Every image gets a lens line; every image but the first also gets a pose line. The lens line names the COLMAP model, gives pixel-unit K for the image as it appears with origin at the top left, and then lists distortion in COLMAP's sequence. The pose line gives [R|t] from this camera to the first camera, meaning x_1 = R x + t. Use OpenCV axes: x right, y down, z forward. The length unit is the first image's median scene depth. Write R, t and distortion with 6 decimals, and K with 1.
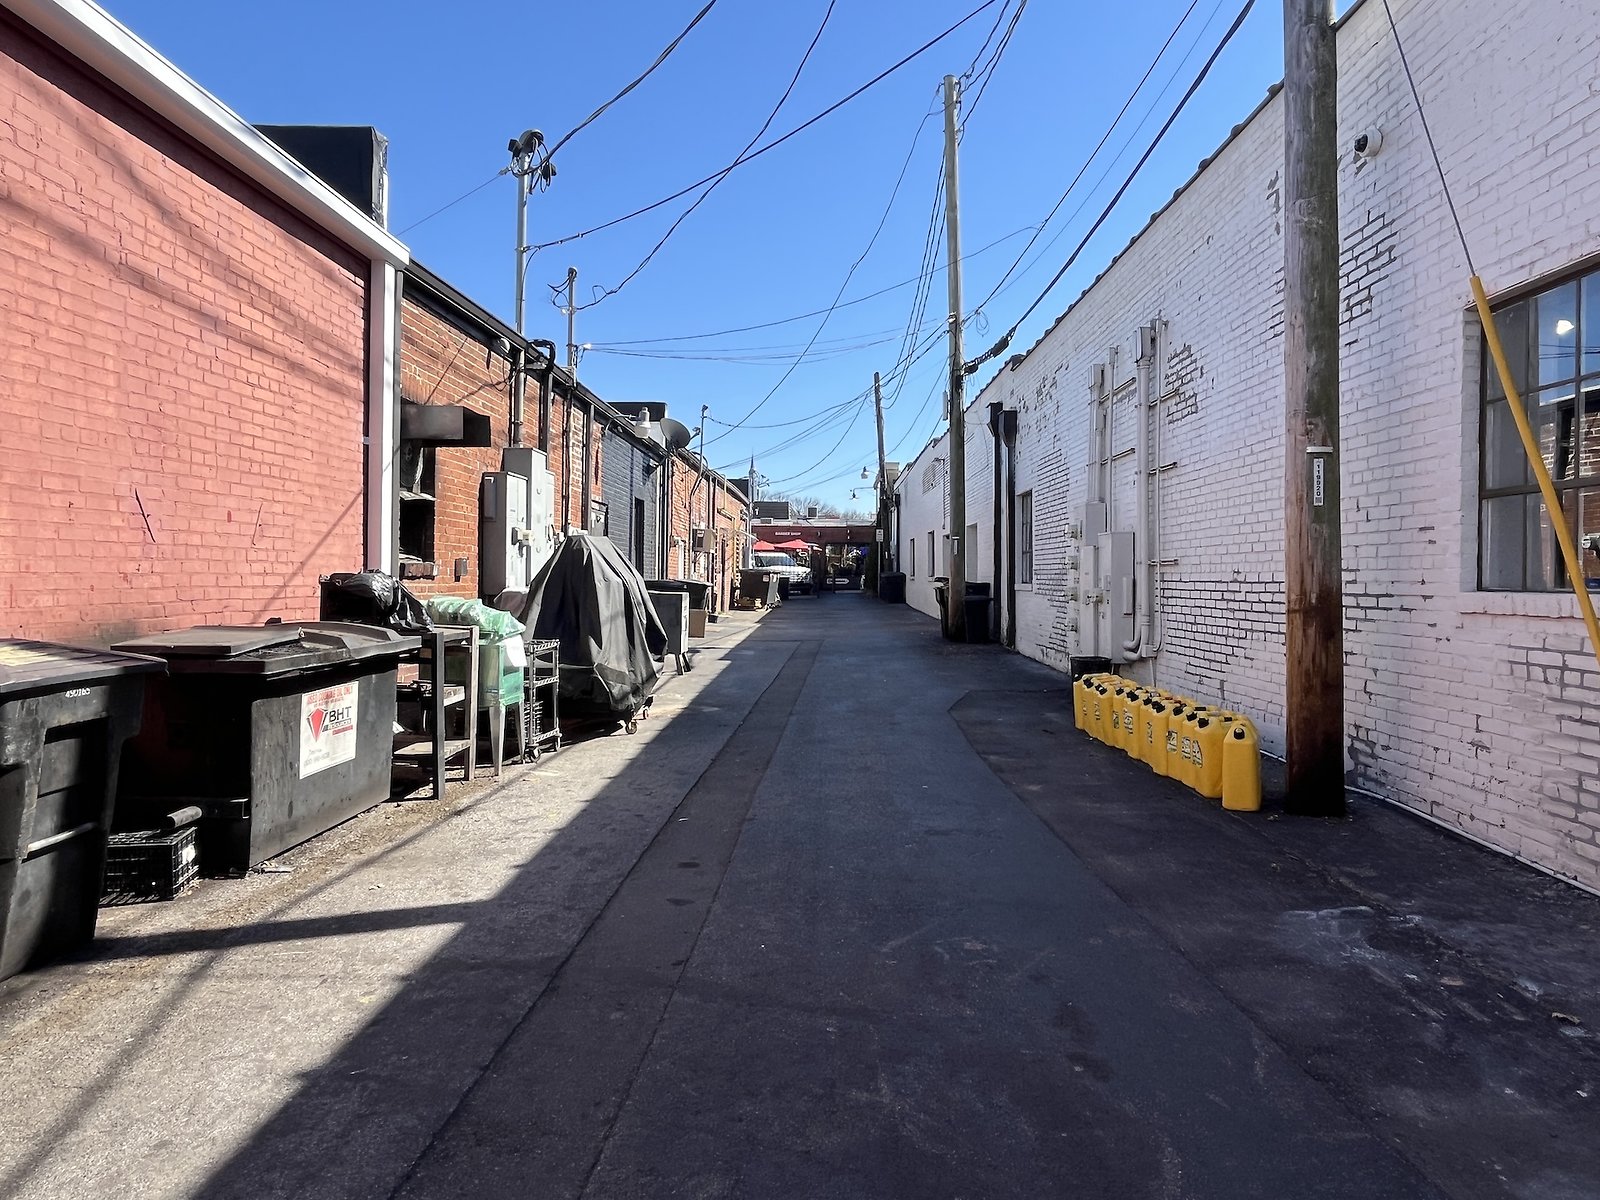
lens RADIAL K [[1002.6, 0, 813.0], [0, 1002.6, 587.9], [0, 0, 1]] dist [-0.002511, 0.001761]
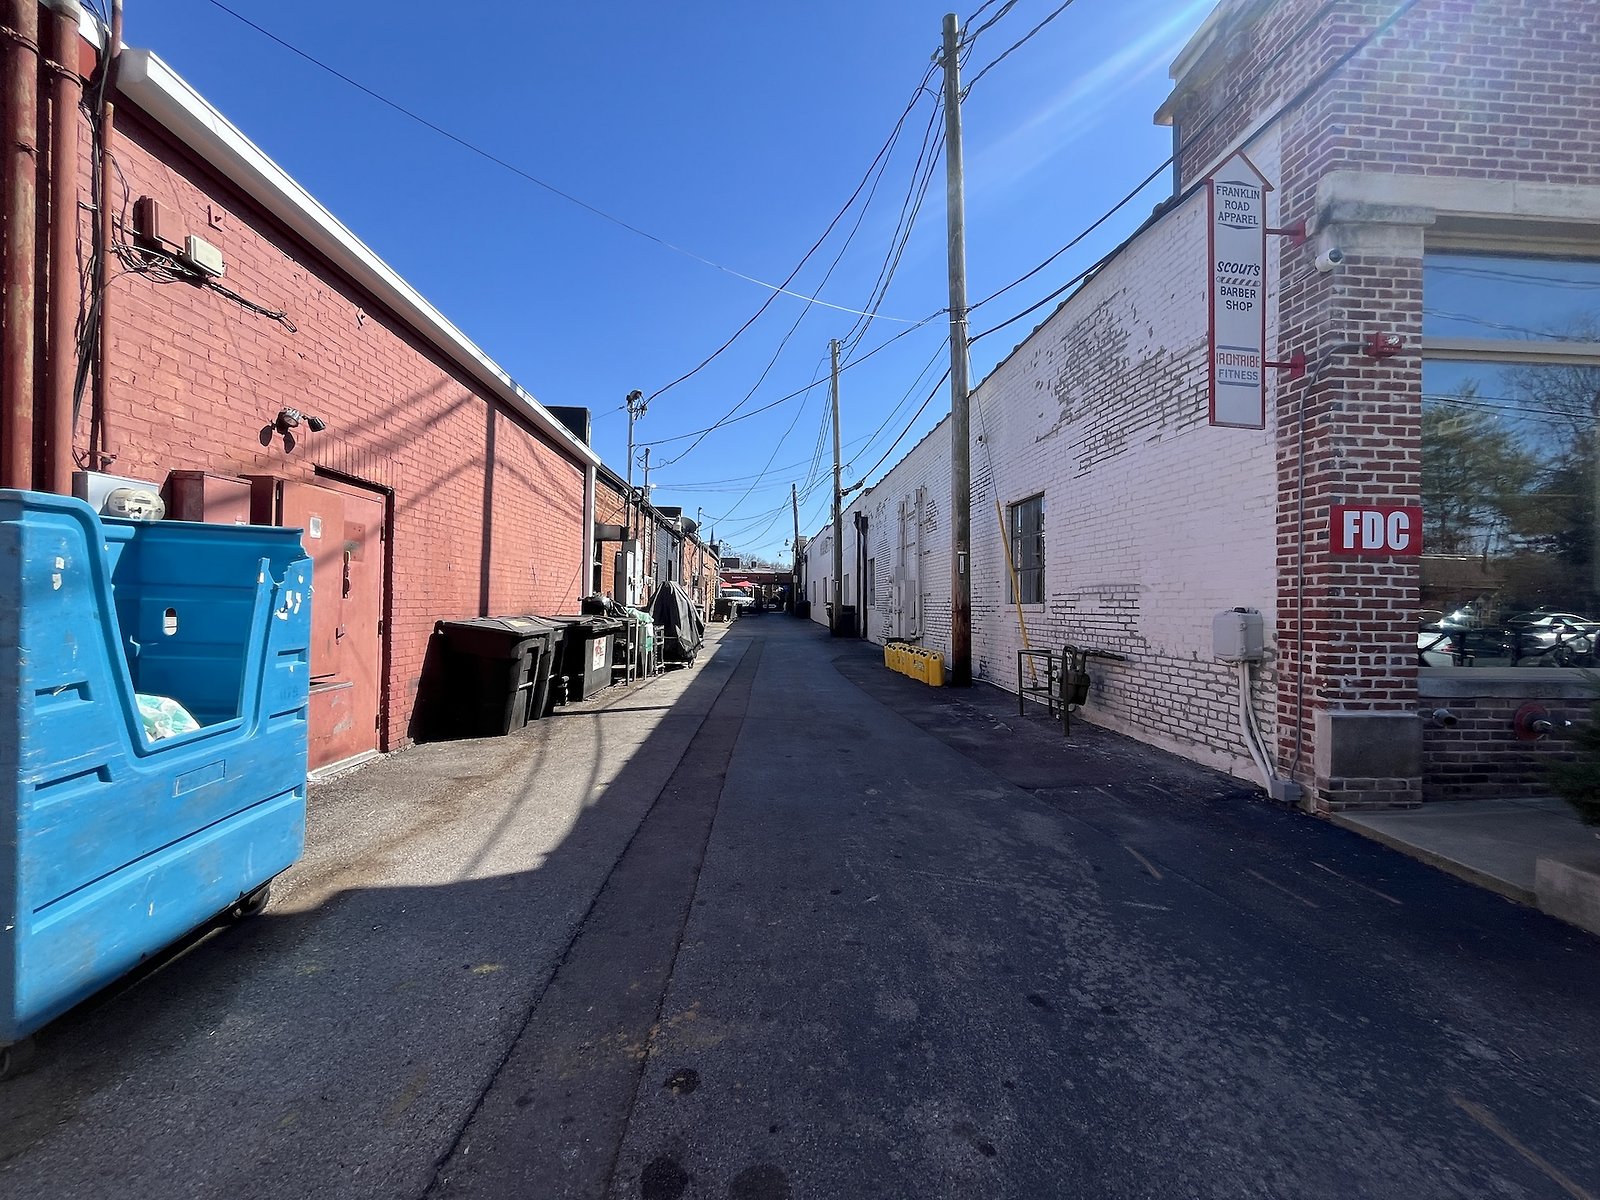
lens RADIAL K [[648.0, 0, 800.0], [0, 648.0, 600.0], [0, 0, 1]] dist [-0.000444, -0.000161]
pose [[0.997066, 0.003804, 0.076453, -0.054644], [-0.002425, 0.999833, -0.018130, 0.018499], [-0.076509, 0.017891, 0.996908, -0.554996]]
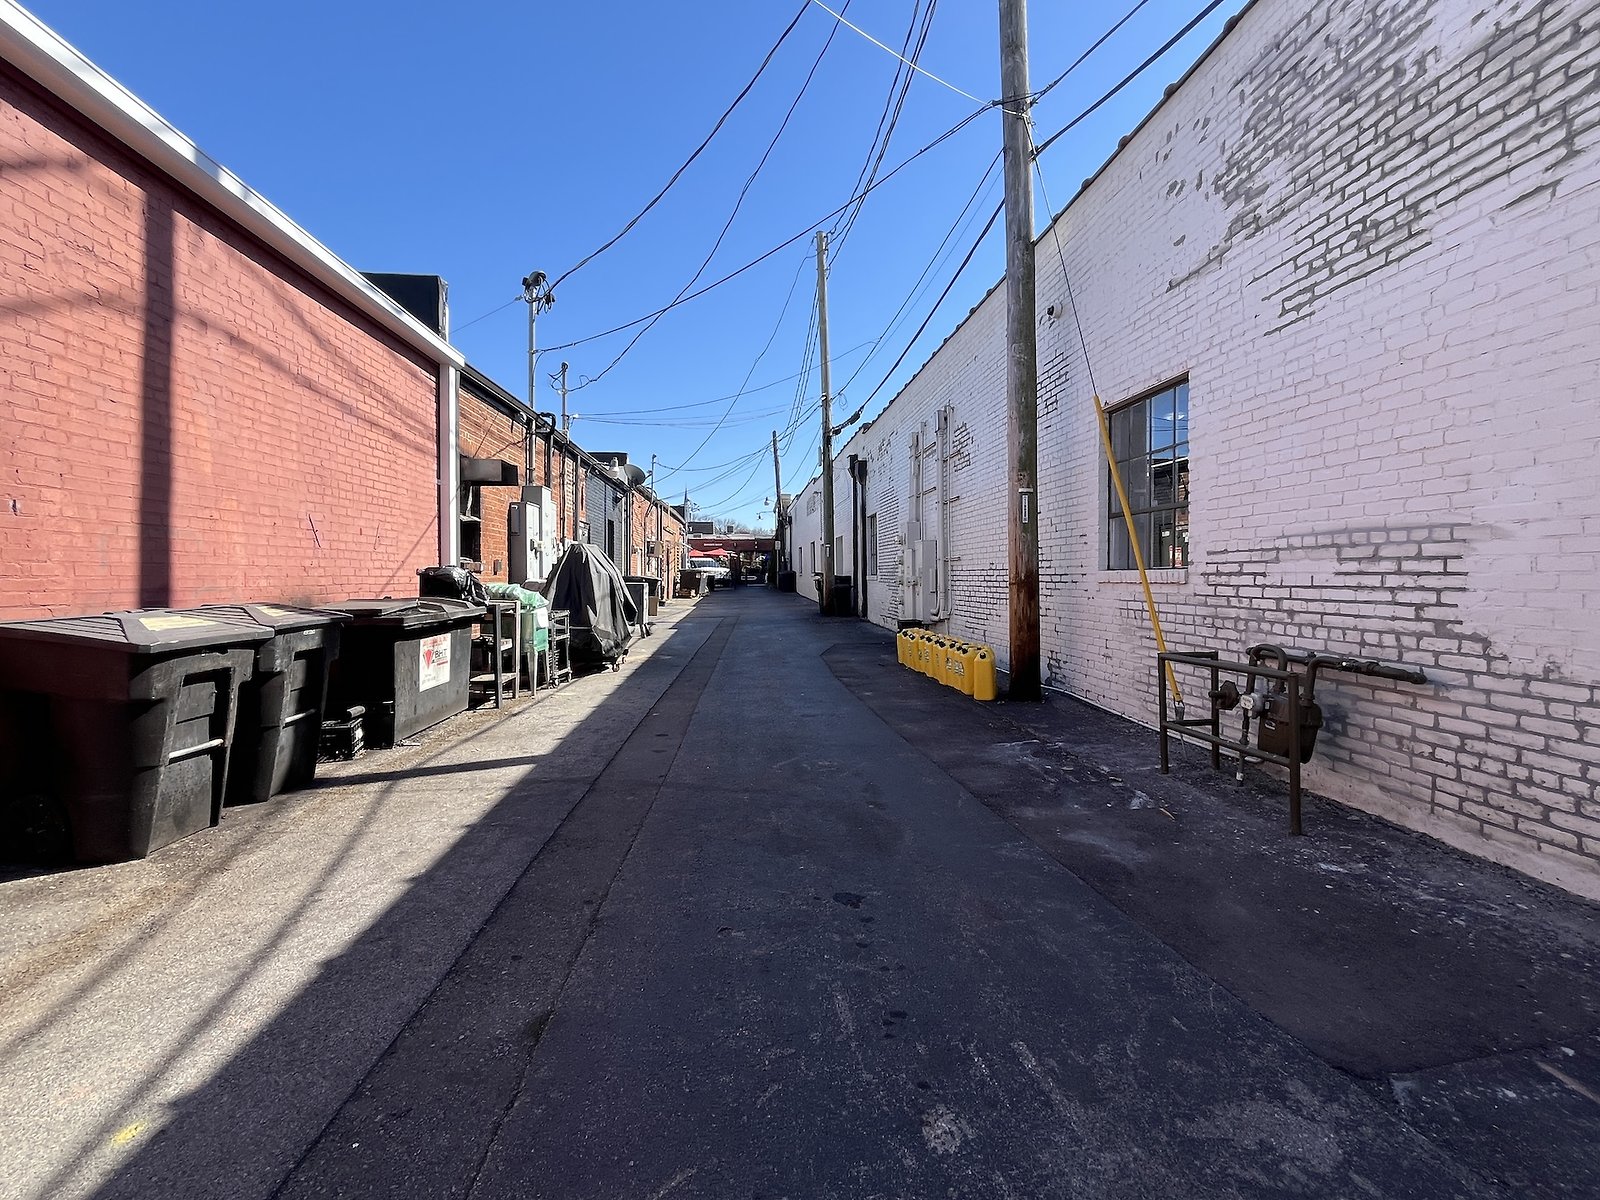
lens RADIAL K [[718.9, 0, 800.0], [0, 718.9, 600.0], [0, 0, 1]] dist [-0.002636, 0.000006]
pose [[0.995403, -0.013255, 0.094858, -0.002014], [0.011109, 0.999671, 0.023117, 0.013970], [-0.095134, -0.021957, 0.995222, -0.151221]]
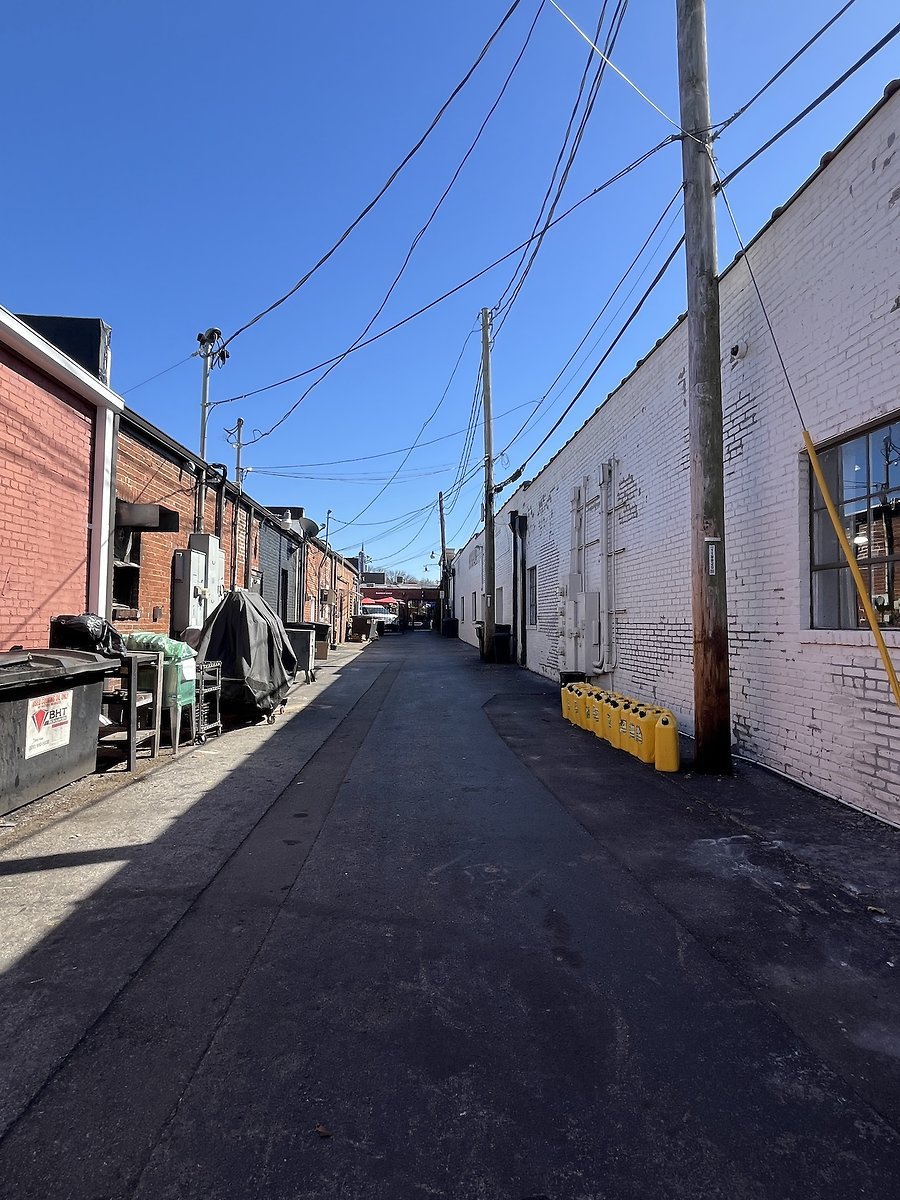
lens RADIAL K [[635.0, 0, 450.0], [0, 635.0, 600.0], [0, 0, 1]] dist [-0.002565, 0.000342]
pose [[0.997050, 0.006125, 0.076508, 0.013278], [-0.002750, 0.999022, -0.044140, 0.001817], [-0.076703, 0.043799, 0.996091, 0.030692]]
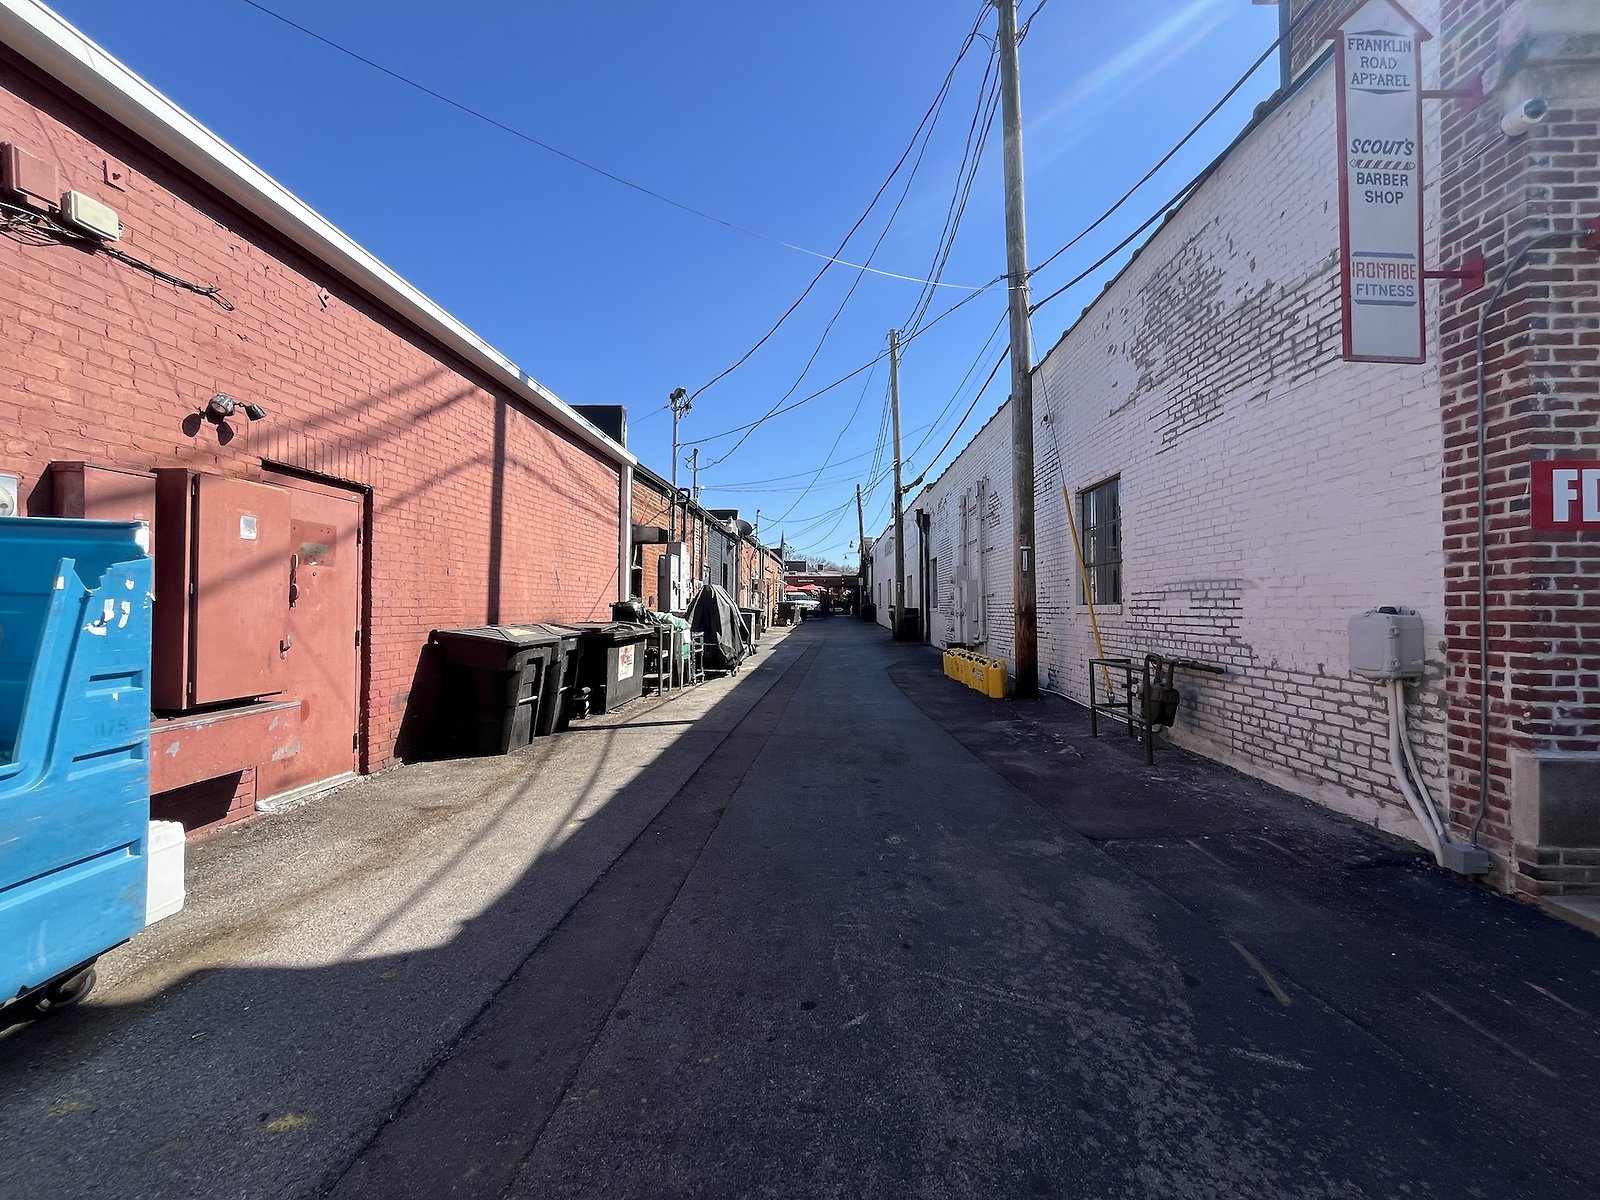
lens RADIAL K [[648.0, 0, 800.0], [0, 648.0, 600.0], [0, 0, 1]] dist [-0.000444, -0.000161]
pose [[0.999397, -0.007423, -0.033929, 0.009510], [0.006631, 0.999705, -0.023380, 0.016526], [0.034092, 0.023141, 0.999151, -0.443010]]
